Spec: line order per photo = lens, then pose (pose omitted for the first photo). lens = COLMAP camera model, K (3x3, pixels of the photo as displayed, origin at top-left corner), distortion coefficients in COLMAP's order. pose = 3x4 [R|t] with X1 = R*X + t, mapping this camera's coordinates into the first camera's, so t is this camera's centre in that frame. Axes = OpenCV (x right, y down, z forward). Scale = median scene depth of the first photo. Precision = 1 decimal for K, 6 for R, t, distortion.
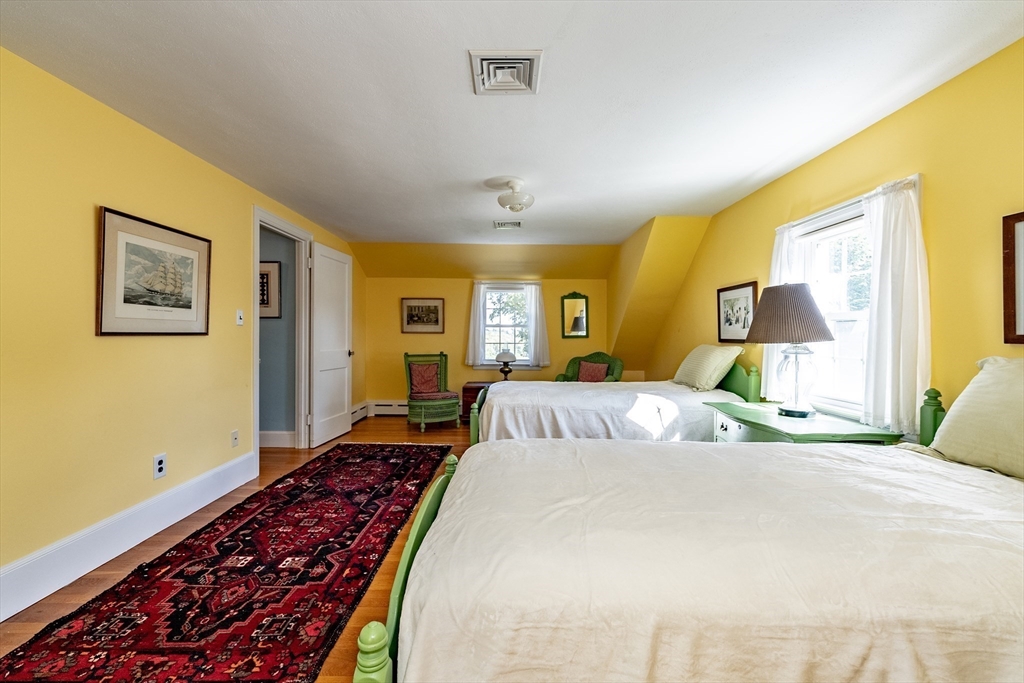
lens RADIAL K [[426.0, 0, 511.0], [0, 426.0, 336.8], [0, 0, 1]] dist [-0.002568, -0.000230]
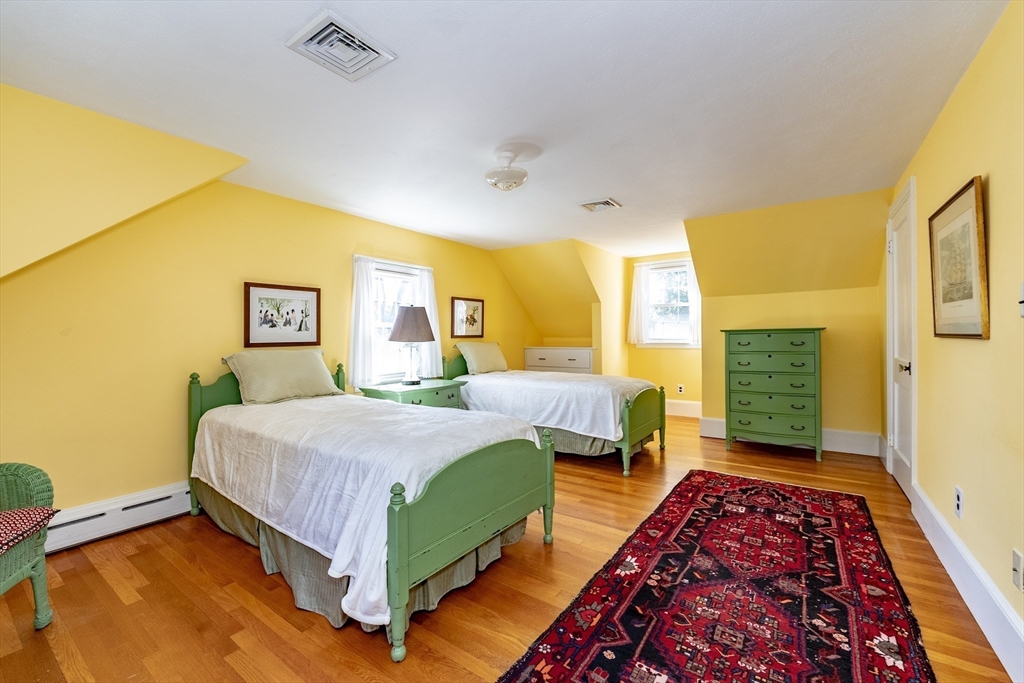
lens RADIAL K [[418.1, 0, 508.0], [0, 418.1, 334.5], [0, 0, 1]] dist [-0.003974, -0.000630]
pose [[-0.817127, 0.001159, 0.576456, -0.453442], [0.008787, 0.999907, 0.010446, -0.018897], [-0.576390, 0.013601, -0.817061, 1.635683]]
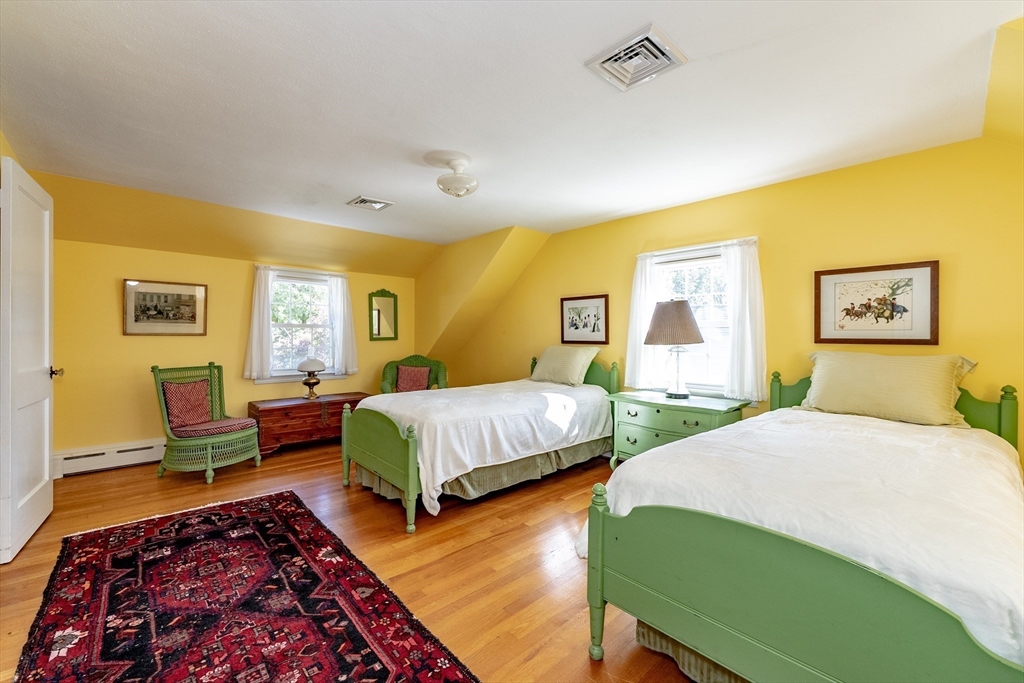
lens RADIAL K [[426.0, 0, 511.0], [0, 426.0, 336.8], [0, 0, 1]] dist [-0.002568, -0.000230]
pose [[0.733659, -0.003545, 0.679509, -0.486655], [0.003822, 0.999992, 0.001090, -0.008893], [-0.679507, 0.001798, 0.733666, 0.287567]]
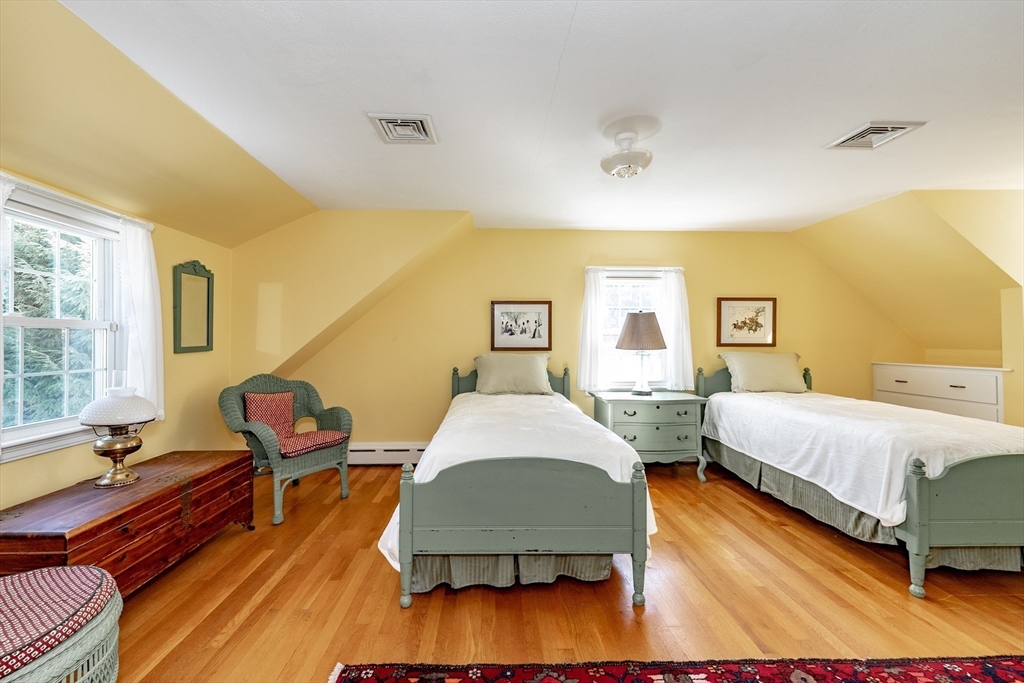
lens RADIAL K [[422.7, 0, 508.0], [0, 422.7, 337.7], [0, 0, 1]] dist [-0.000166, -0.000387]
pose [[-0.042767, 0.002595, 0.999082, -0.677415], [0.006039, 0.999979, -0.002339, -0.020118], [-0.999067, 0.005934, -0.042782, 1.206415]]
